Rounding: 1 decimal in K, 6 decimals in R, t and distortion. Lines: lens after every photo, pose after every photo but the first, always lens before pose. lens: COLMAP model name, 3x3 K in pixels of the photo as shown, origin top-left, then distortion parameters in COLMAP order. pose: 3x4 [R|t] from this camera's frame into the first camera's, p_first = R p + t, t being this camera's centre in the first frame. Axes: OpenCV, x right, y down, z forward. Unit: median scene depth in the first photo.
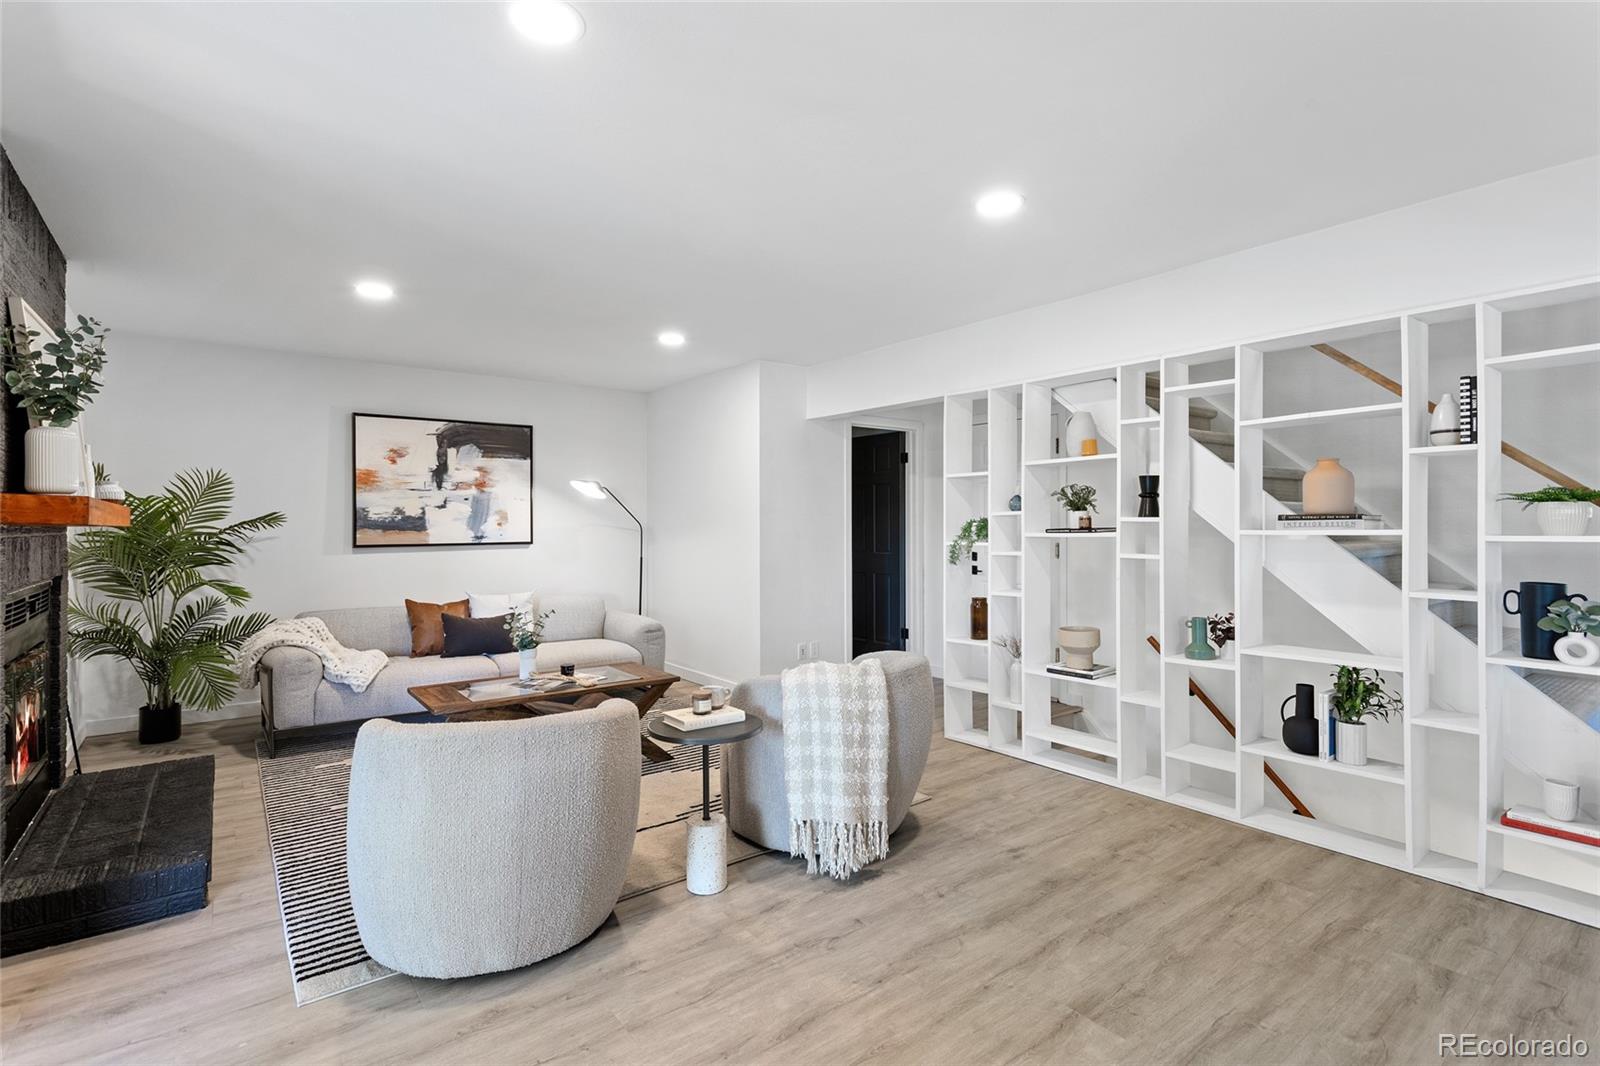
lens RADIAL K [[762.3, 0, 806.2], [0, 762.3, 524.7], [0, 0, 1]] dist [0.002436, 0.002338]
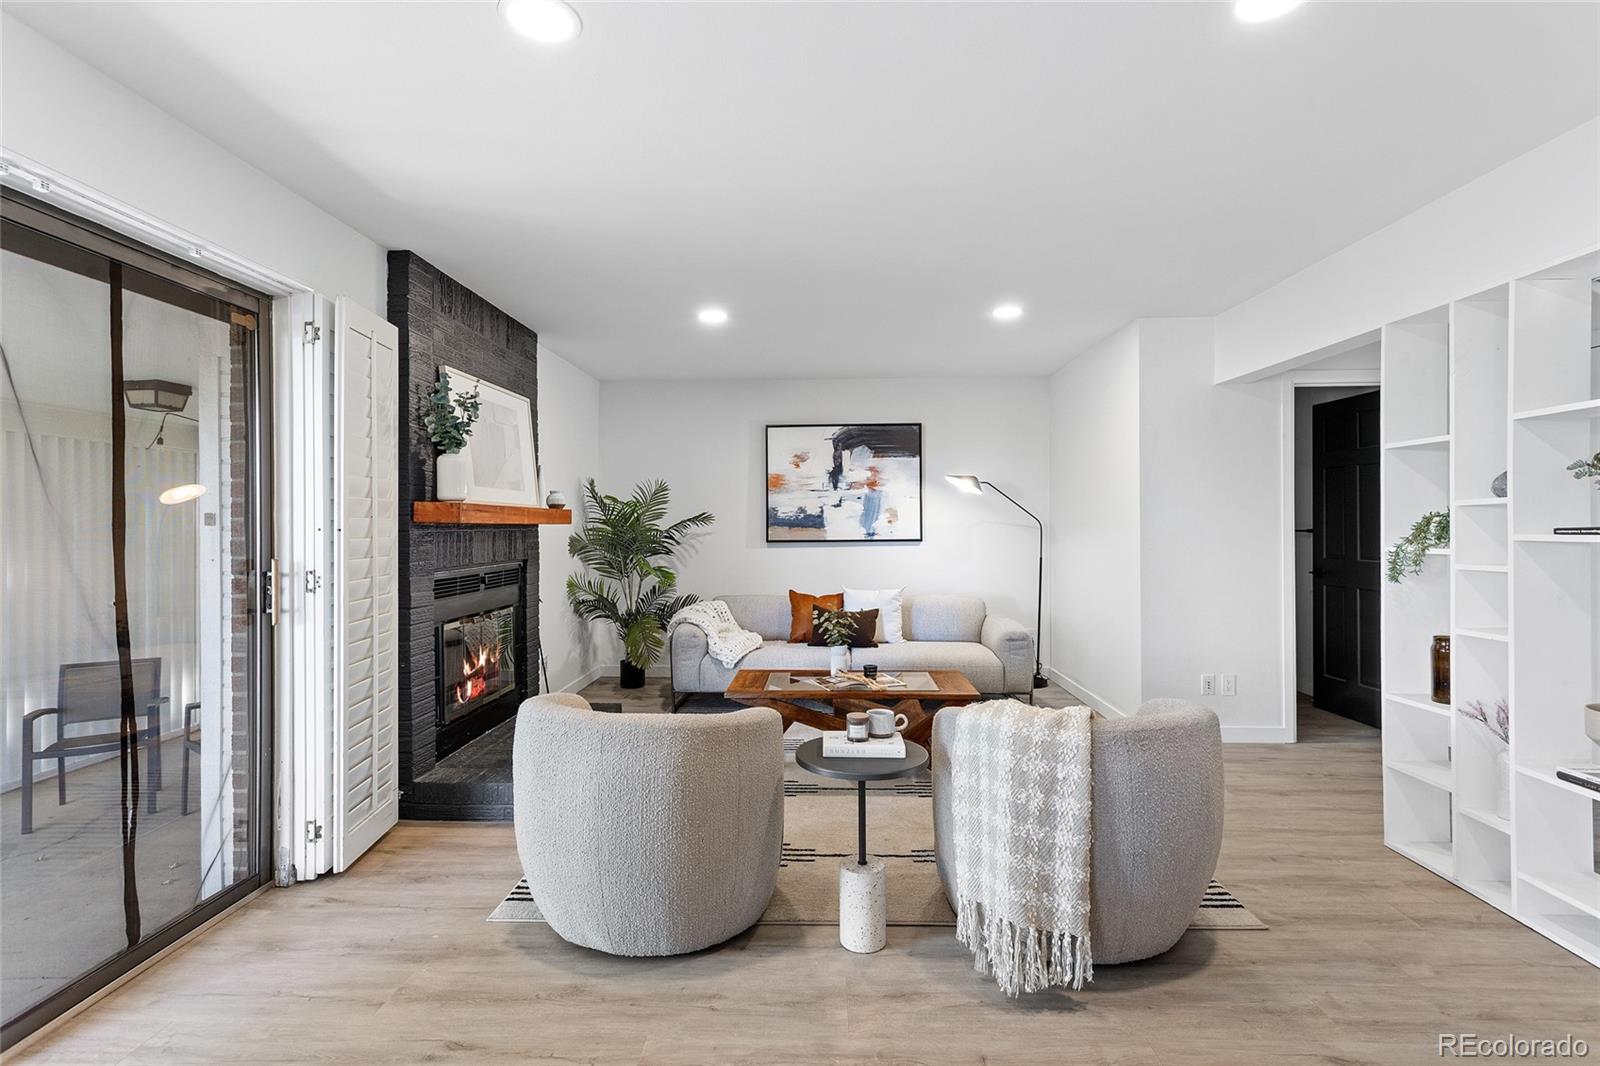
lens RADIAL K [[765.4, 0, 797.0], [0, 765.4, 522.5], [0, 0, 1]] dist [0.001283, 0.000789]
pose [[0.768388, -0.001955, -0.639981, 0.225497], [0.002306, 0.999997, -0.000286, 0.000681], [0.639980, -0.001256, 0.768391, 0.177561]]
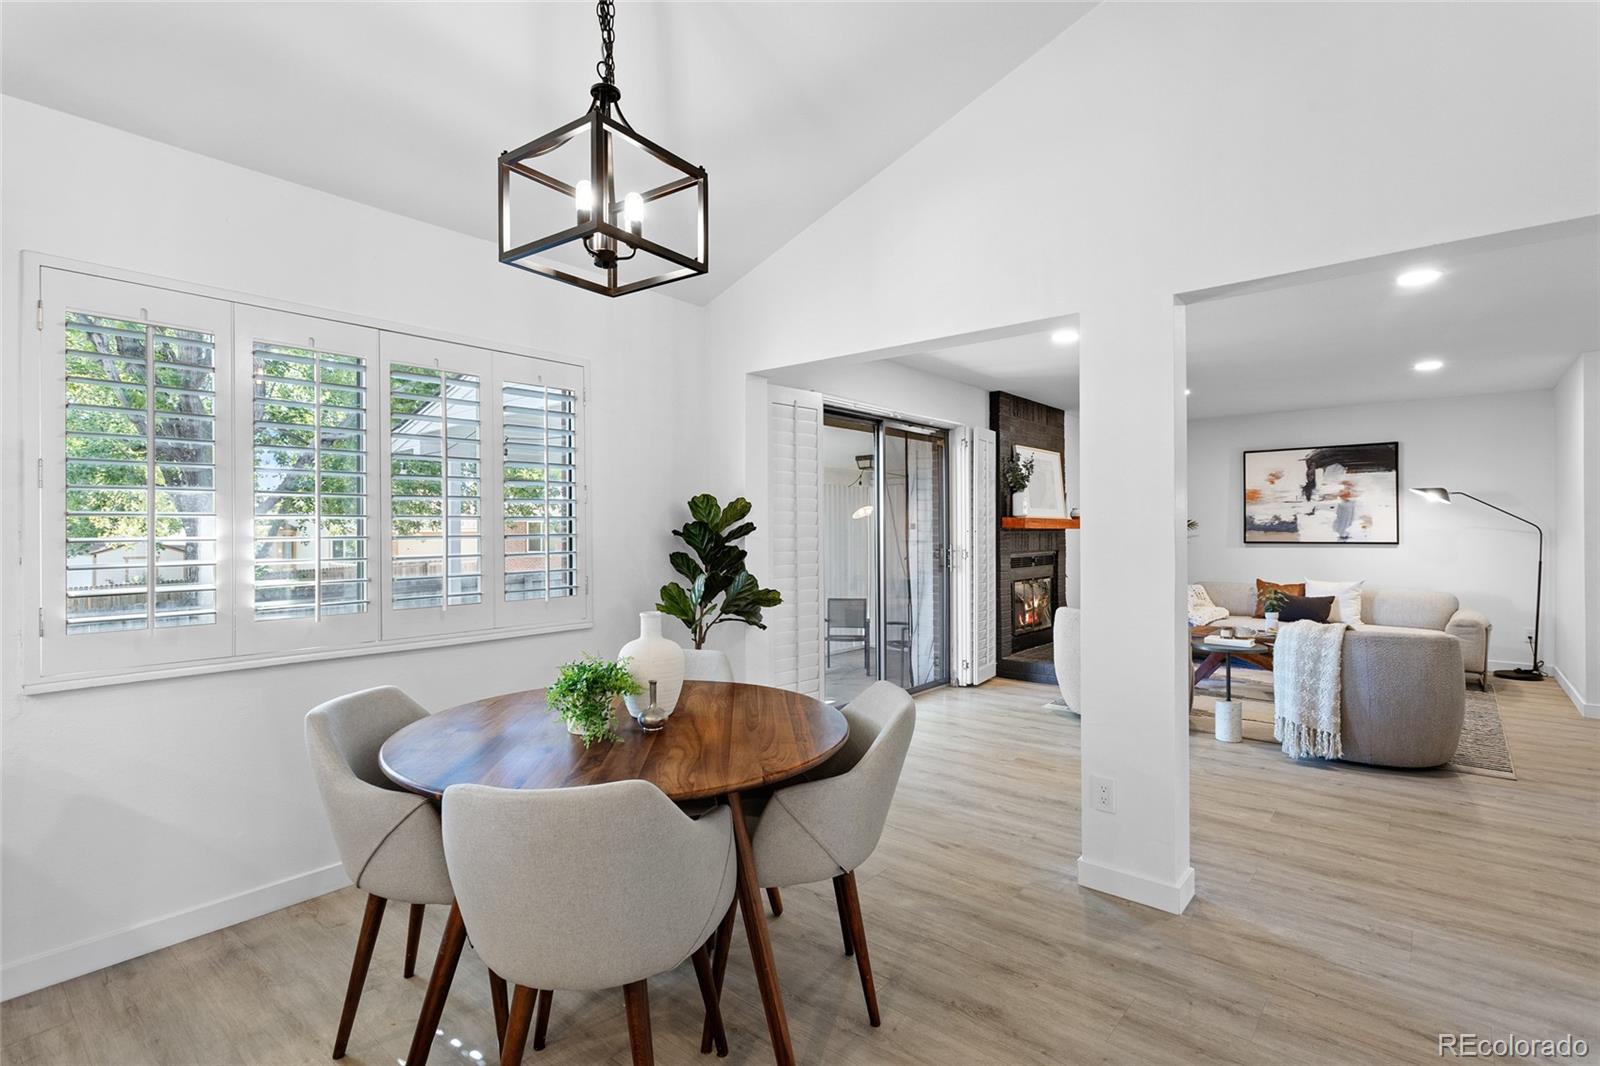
lens RADIAL K [[762.3, 0, 806.2], [0, 762.3, 524.7], [0, 0, 1]] dist [0.002436, 0.002338]
pose [[0.220063, -0.003558, -0.975479, 0.816882], [0.001393, 0.999993, -0.003333, -0.002329], [0.975485, -0.000625, 0.220066, -0.183191]]
